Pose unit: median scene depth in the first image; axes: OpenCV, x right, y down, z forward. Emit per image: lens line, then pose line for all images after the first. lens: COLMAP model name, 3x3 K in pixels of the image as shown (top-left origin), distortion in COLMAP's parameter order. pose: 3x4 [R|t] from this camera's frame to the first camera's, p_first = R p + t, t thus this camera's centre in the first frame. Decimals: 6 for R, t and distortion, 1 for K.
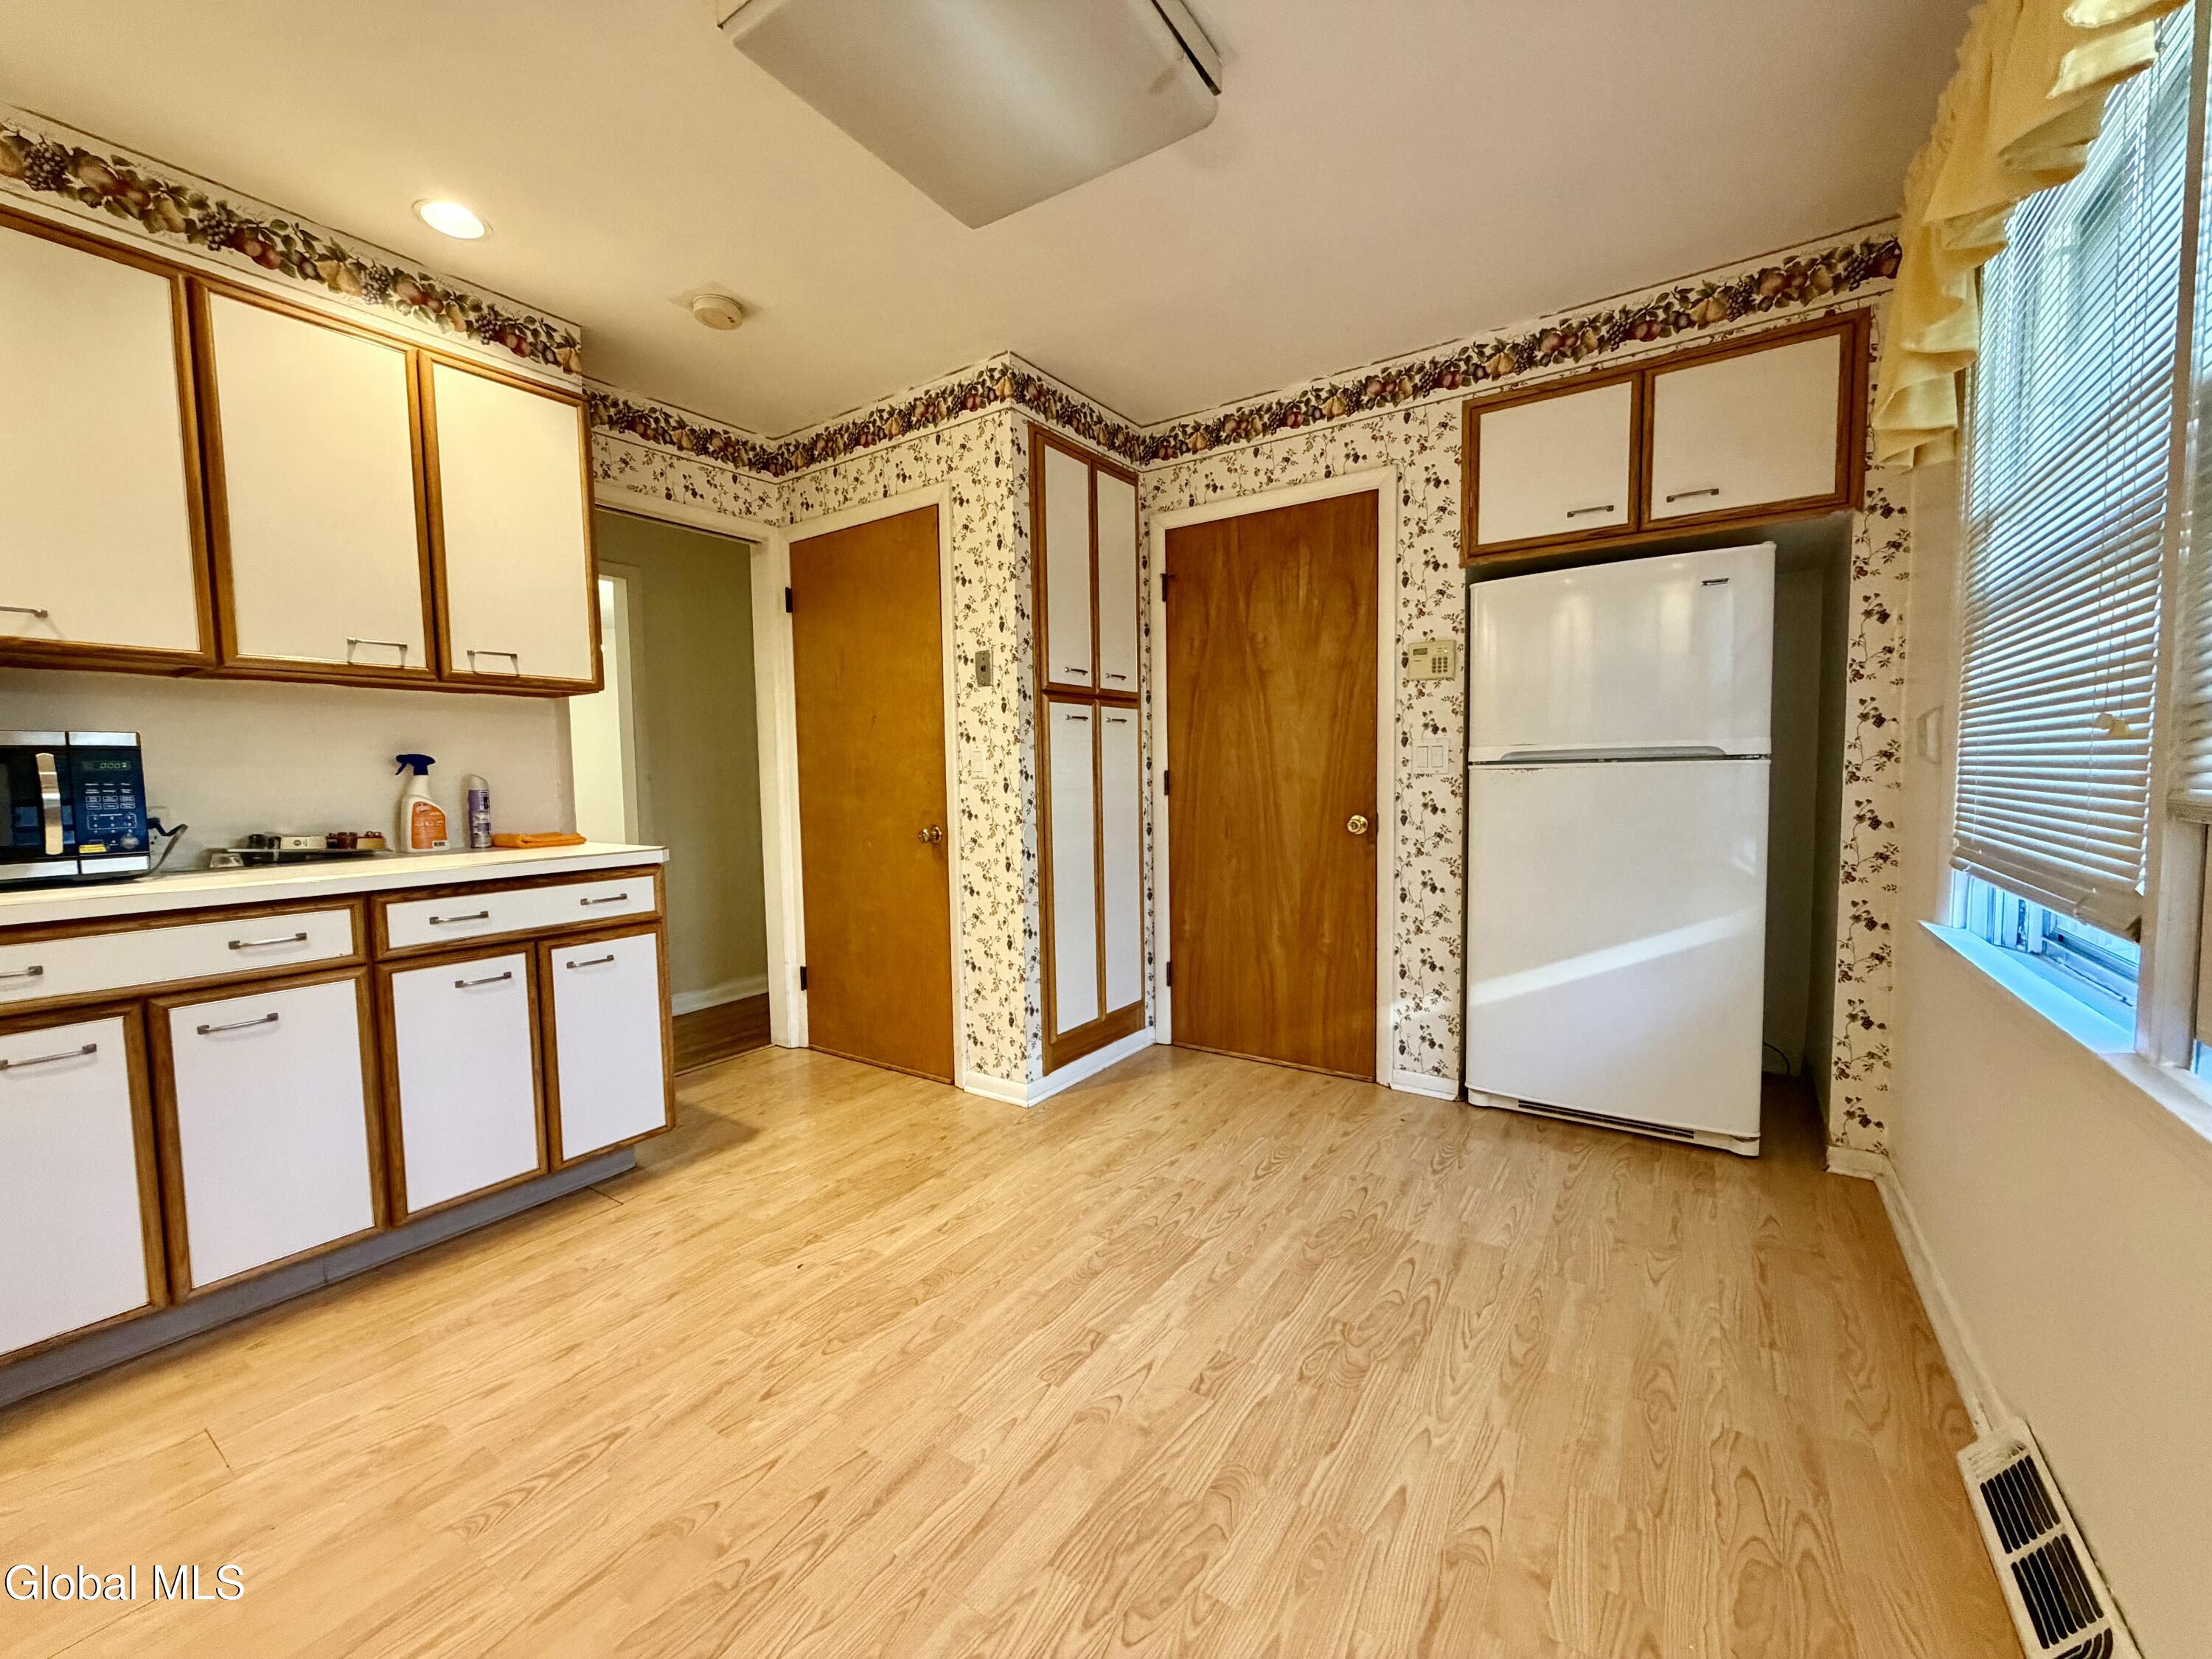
lens RADIAL K [[882.5, 0, 1100.1], [0, 882.5, 830.4], [0, 0, 1]] dist [-0.001502, -0.000008]
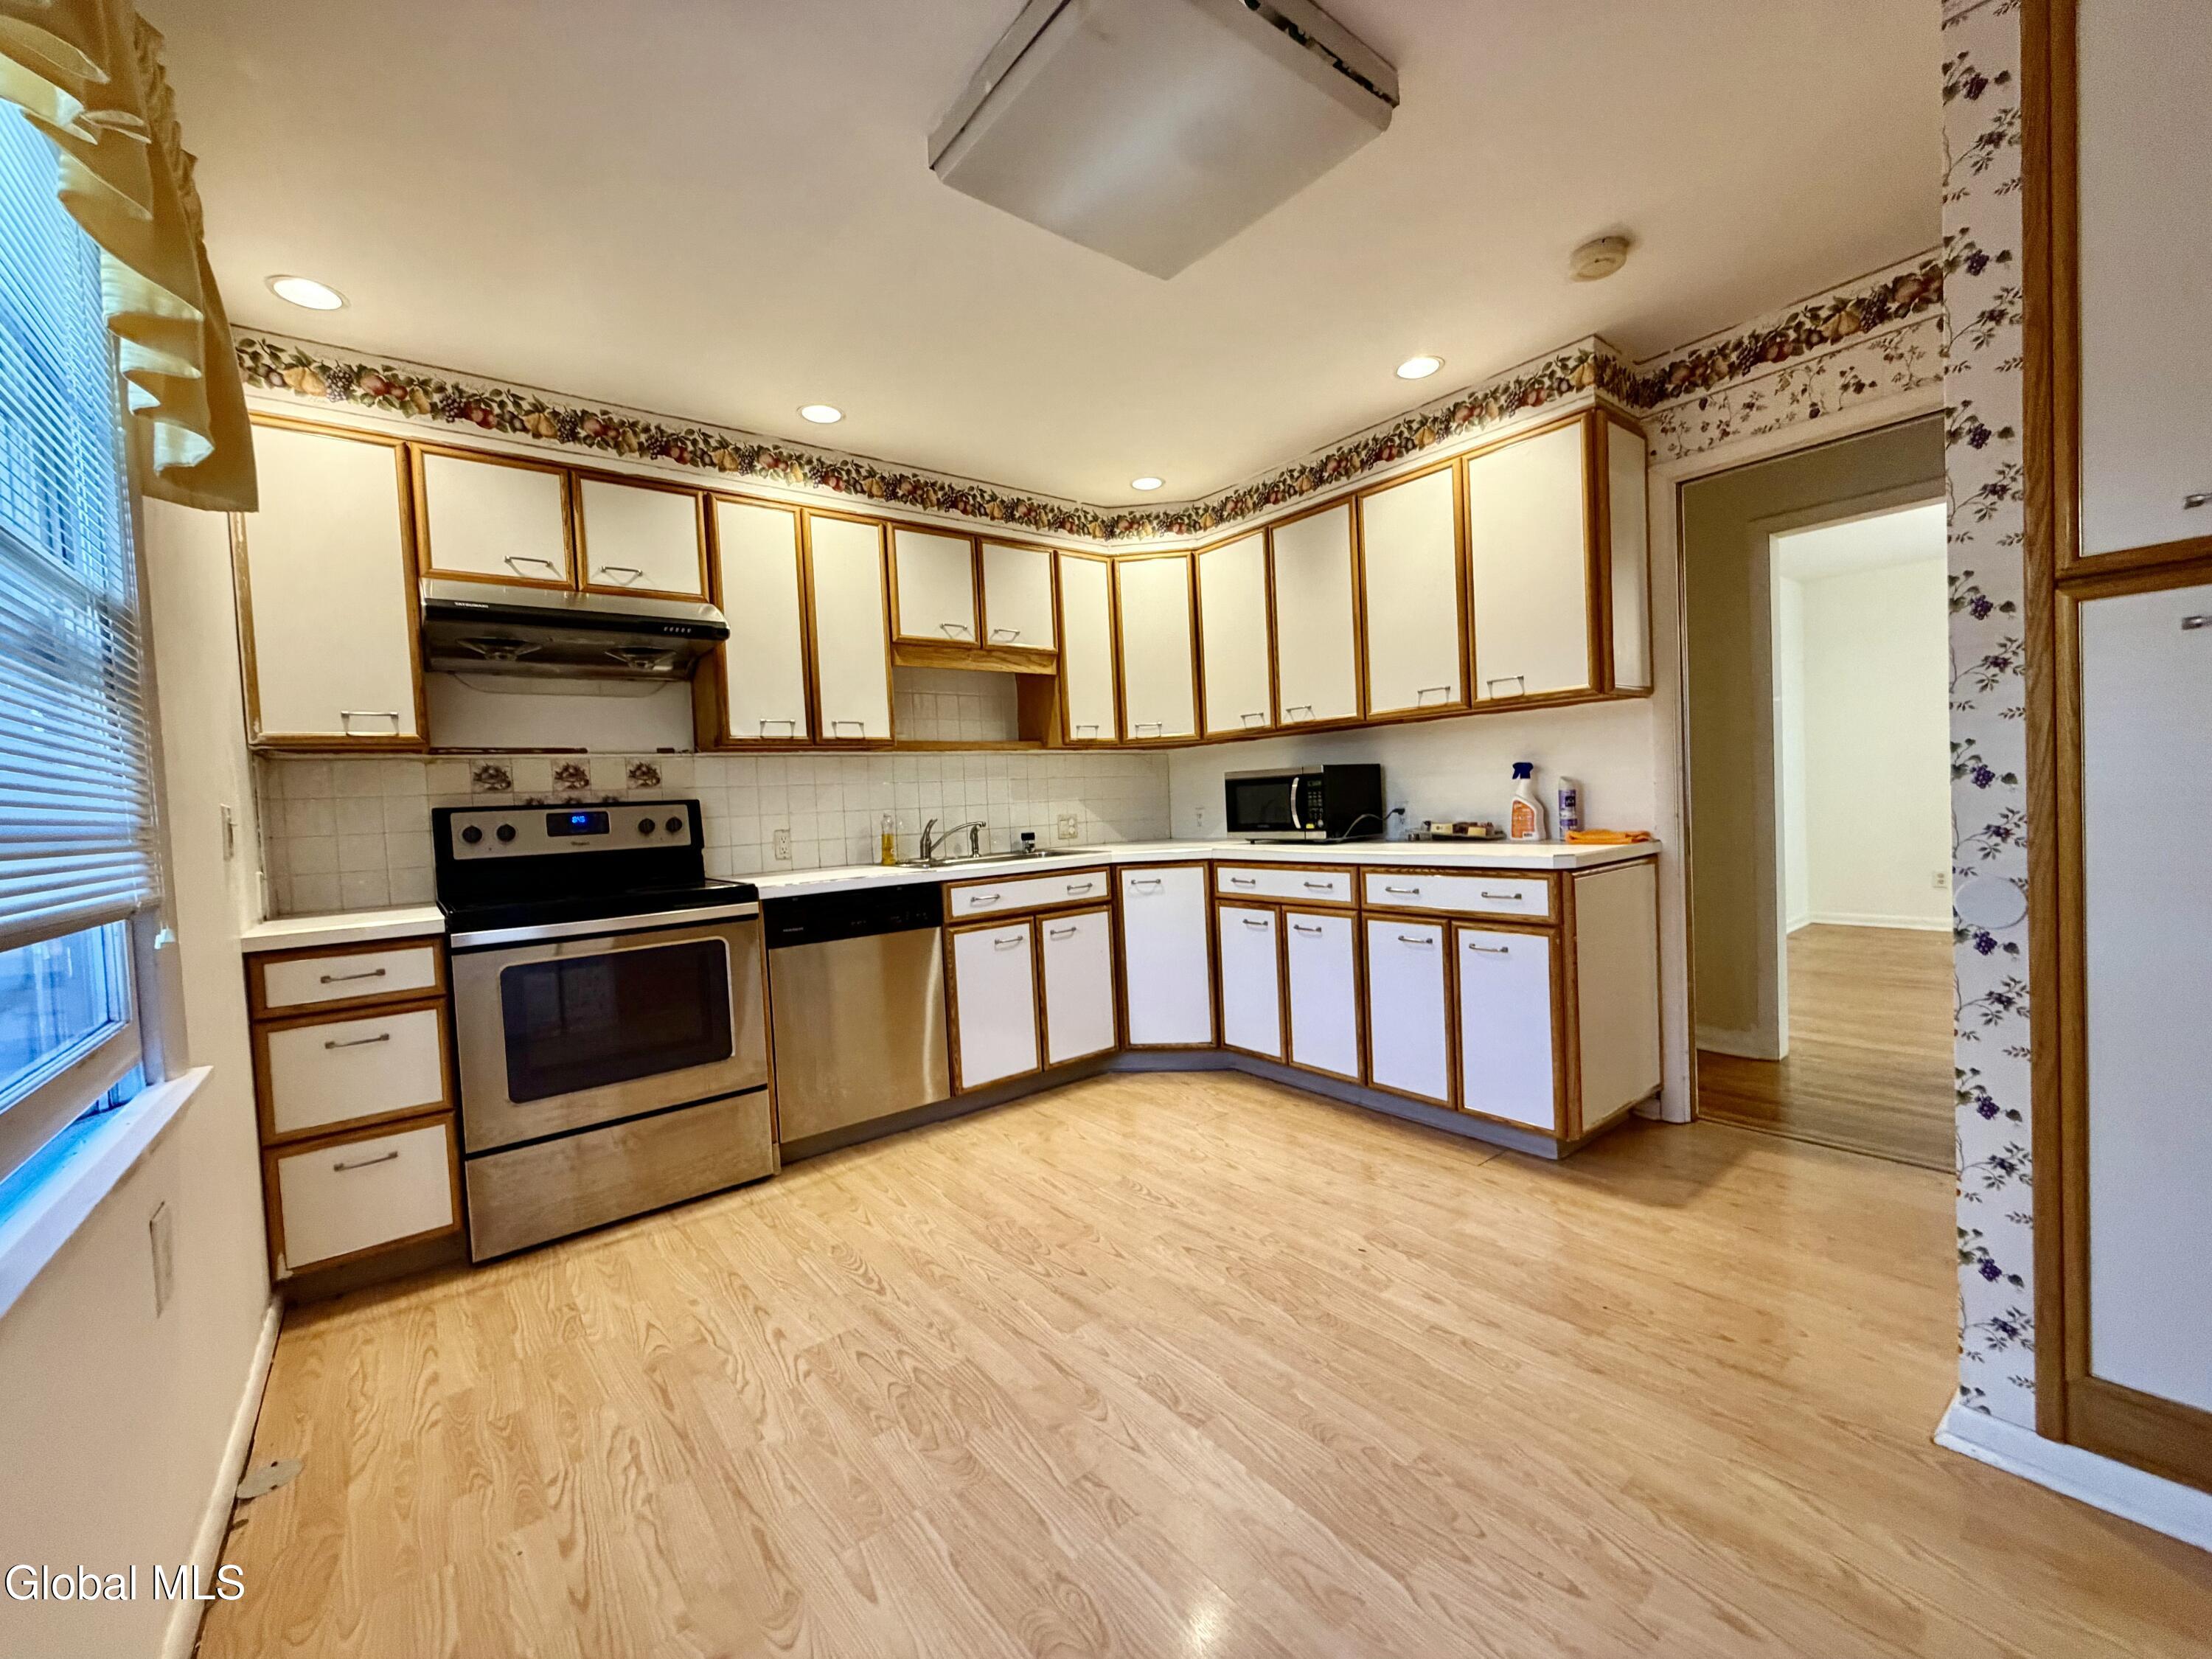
lens RADIAL K [[881.9, 0, 1101.8], [0, 881.9, 831.3], [0, 0, 1]] dist [-0.000296, -0.000020]
pose [[-0.300427, 0.065709, -0.951539, 0.741526], [-0.008373, 0.997404, 0.071520, -0.090155], [0.953768, 0.029454, -0.299096, 0.995734]]
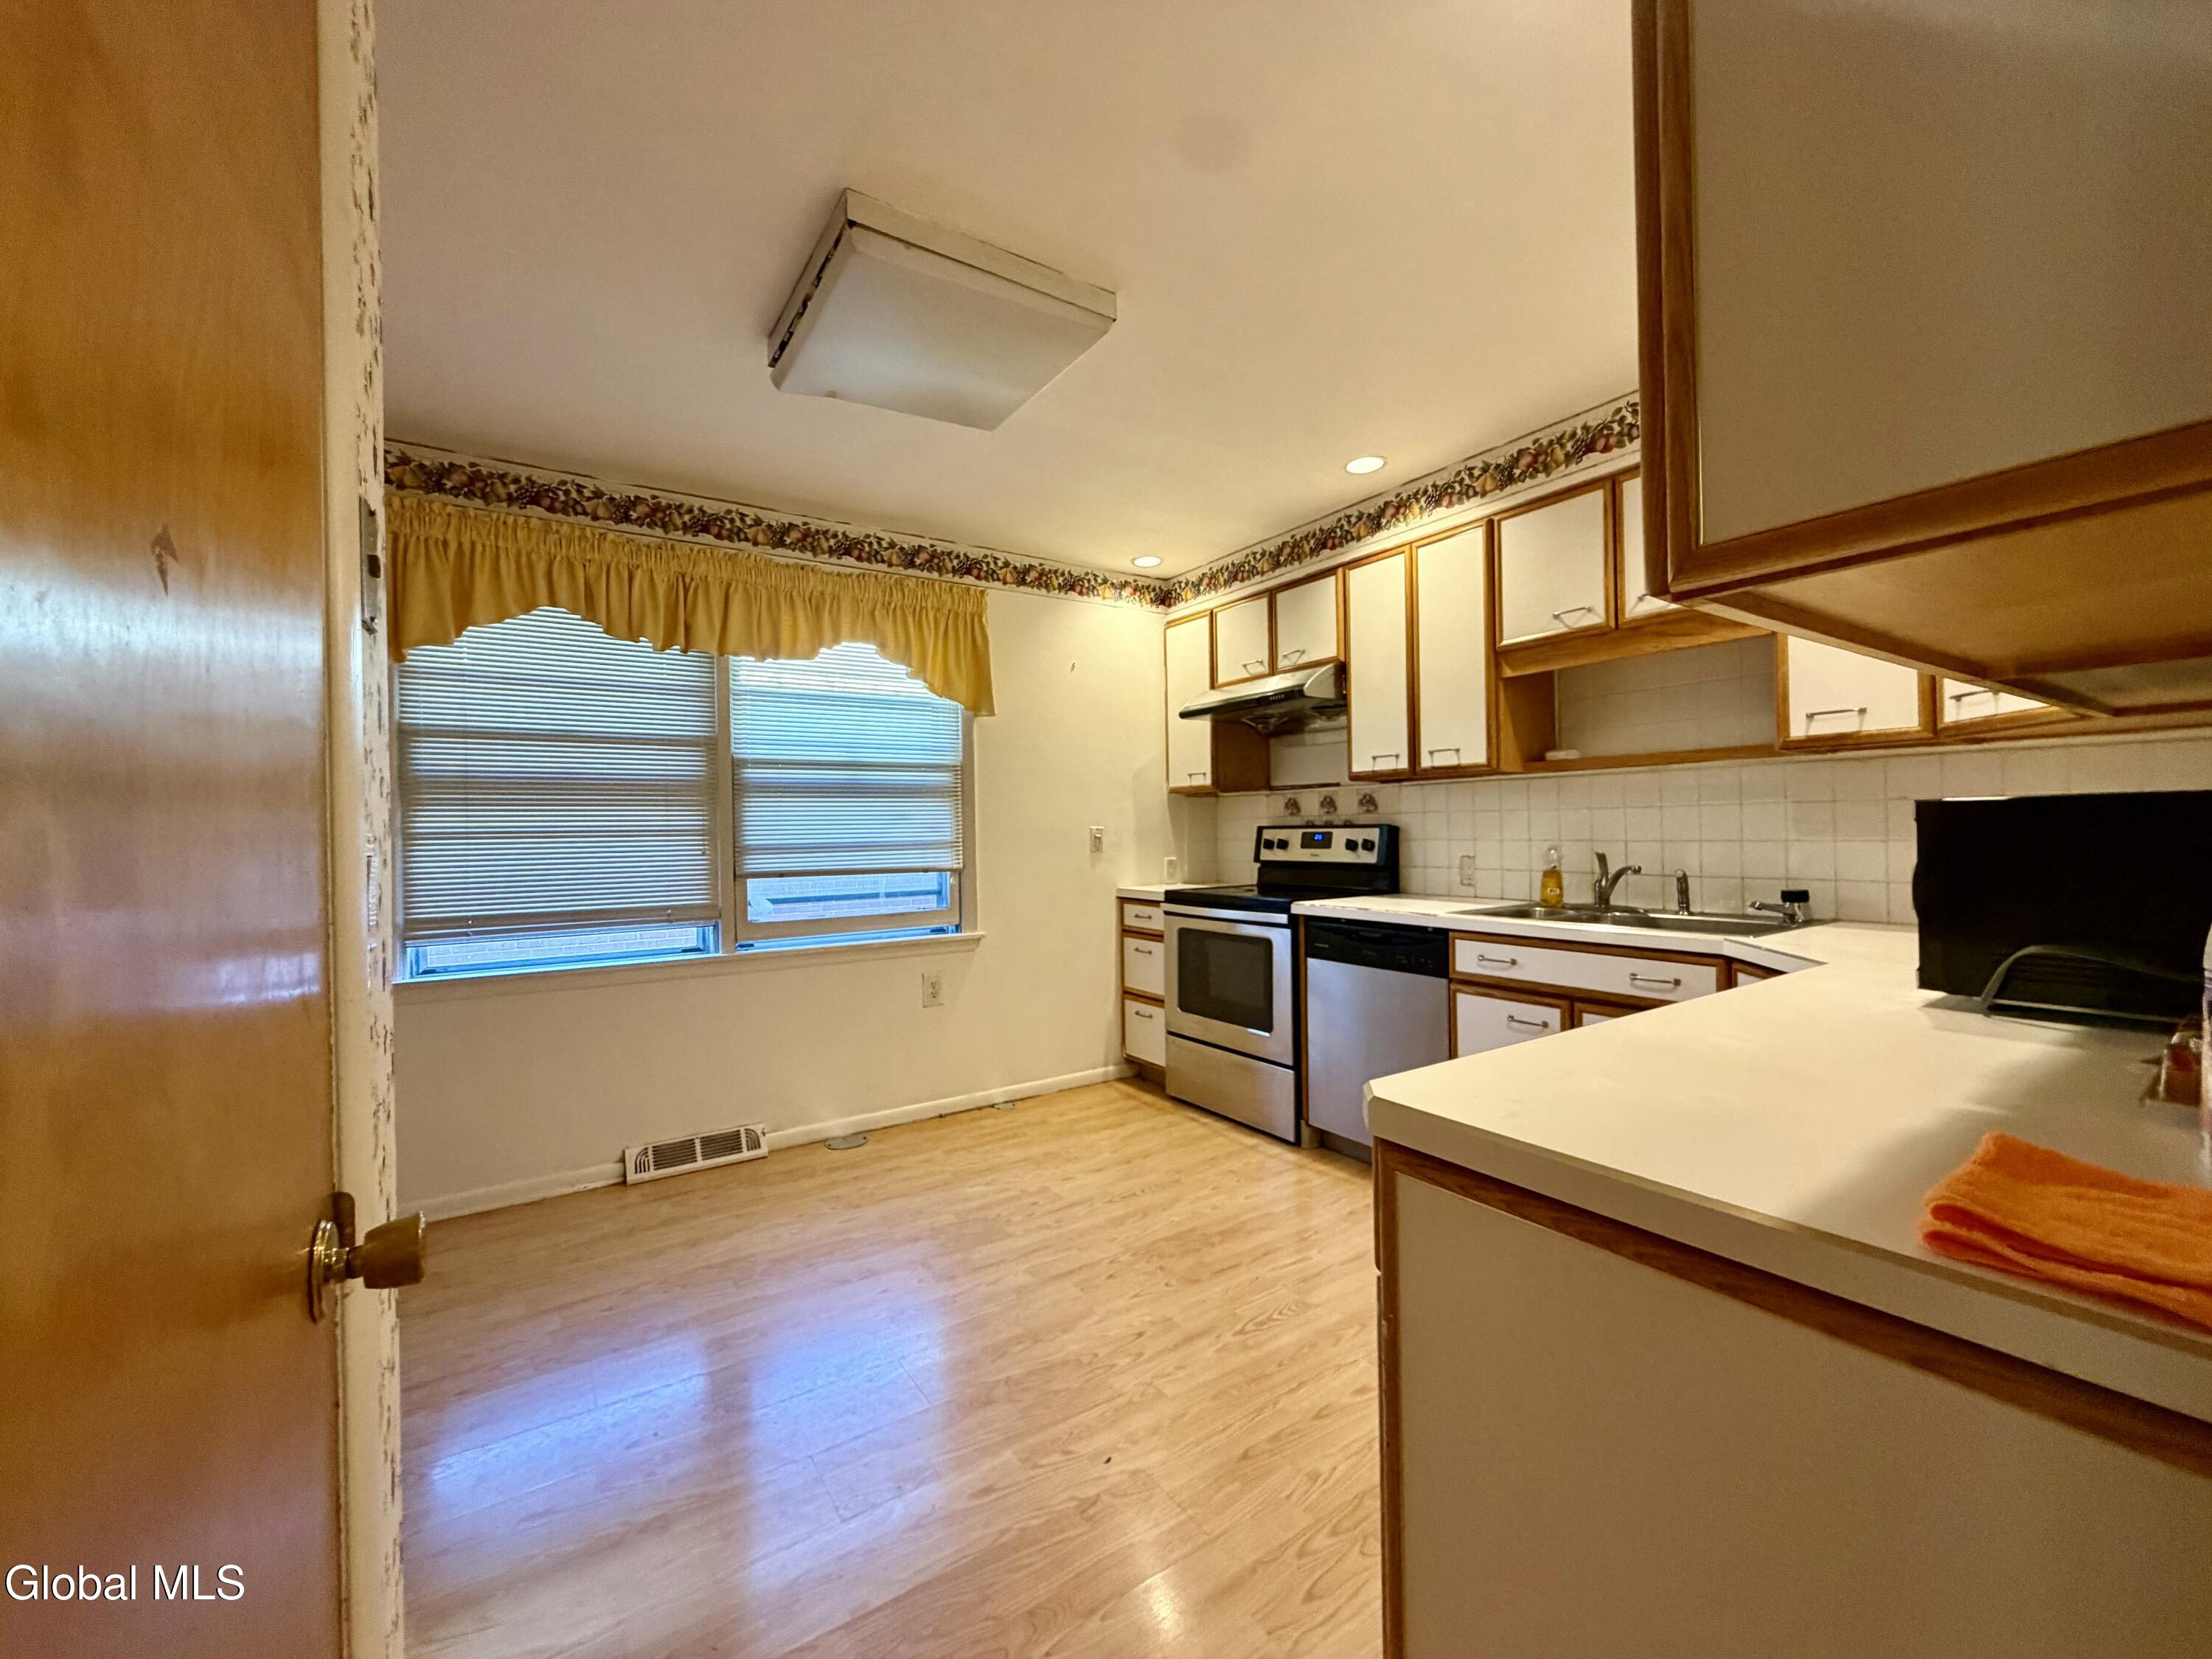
lens RADIAL K [[881.9, 0, 1101.8], [0, 881.9, 831.3], [0, 0, 1]] dist [-0.000296, -0.000020]
pose [[-0.926317, 0.031307, 0.375441, -0.661365], [0.055945, 0.996923, 0.054901, -0.144471], [-0.372567, 0.071860, -0.925219, 1.718284]]
